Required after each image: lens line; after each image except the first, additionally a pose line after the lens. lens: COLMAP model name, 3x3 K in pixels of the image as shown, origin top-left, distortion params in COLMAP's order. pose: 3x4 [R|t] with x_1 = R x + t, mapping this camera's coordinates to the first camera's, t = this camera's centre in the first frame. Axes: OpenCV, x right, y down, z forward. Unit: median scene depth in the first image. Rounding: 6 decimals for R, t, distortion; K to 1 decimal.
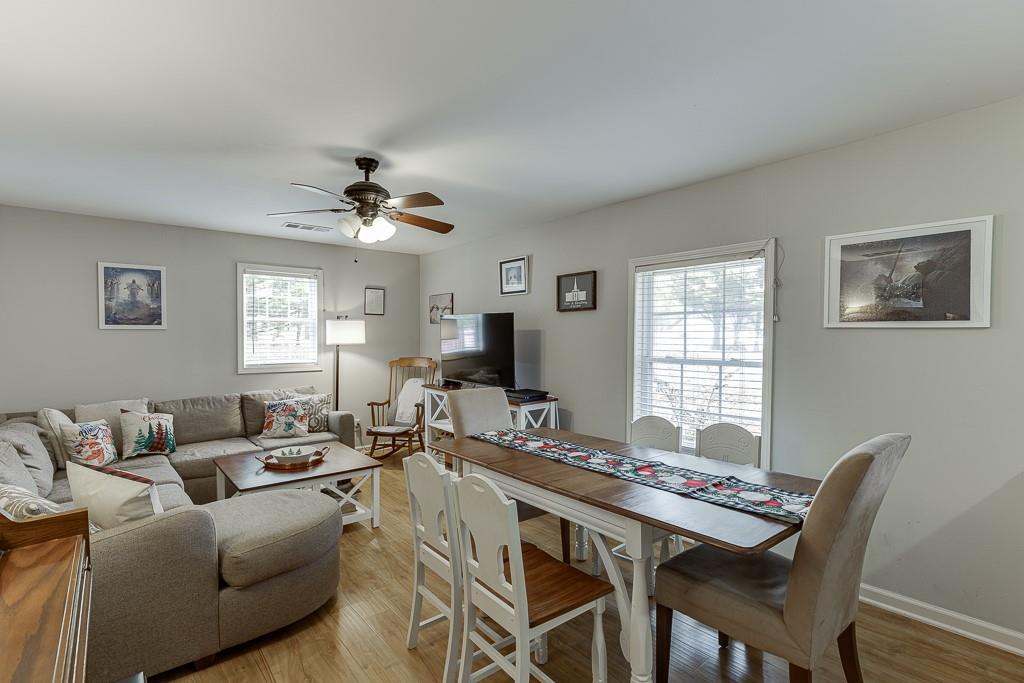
lens RADIAL K [[482.1, 0, 512.0], [0, 482.1, 341.5], [0, 0, 1]] dist [-0.001898, -0.000121]
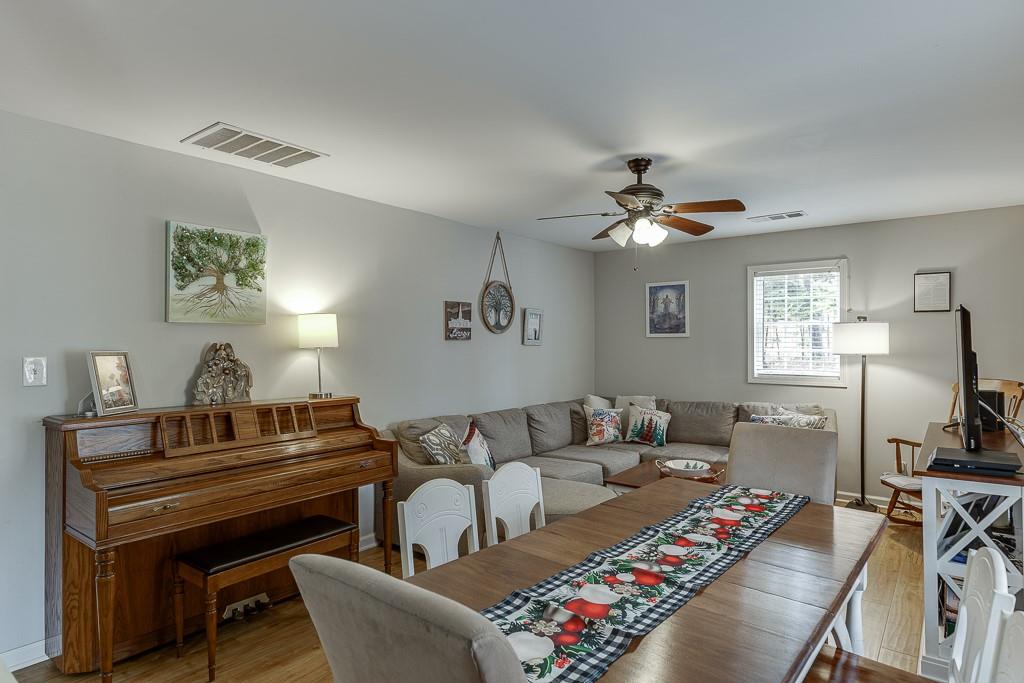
lens RADIAL K [[561.7, 0, 512.0], [0, 561.7, 341.5], [0, 0, 1]] dist [0.003337, 0.000832]
pose [[0.208071, 0.005160, -0.978100, 0.479603], [-0.007439, 0.999966, 0.003693, -0.017190], [0.978085, 0.006508, 0.208103, 0.352505]]
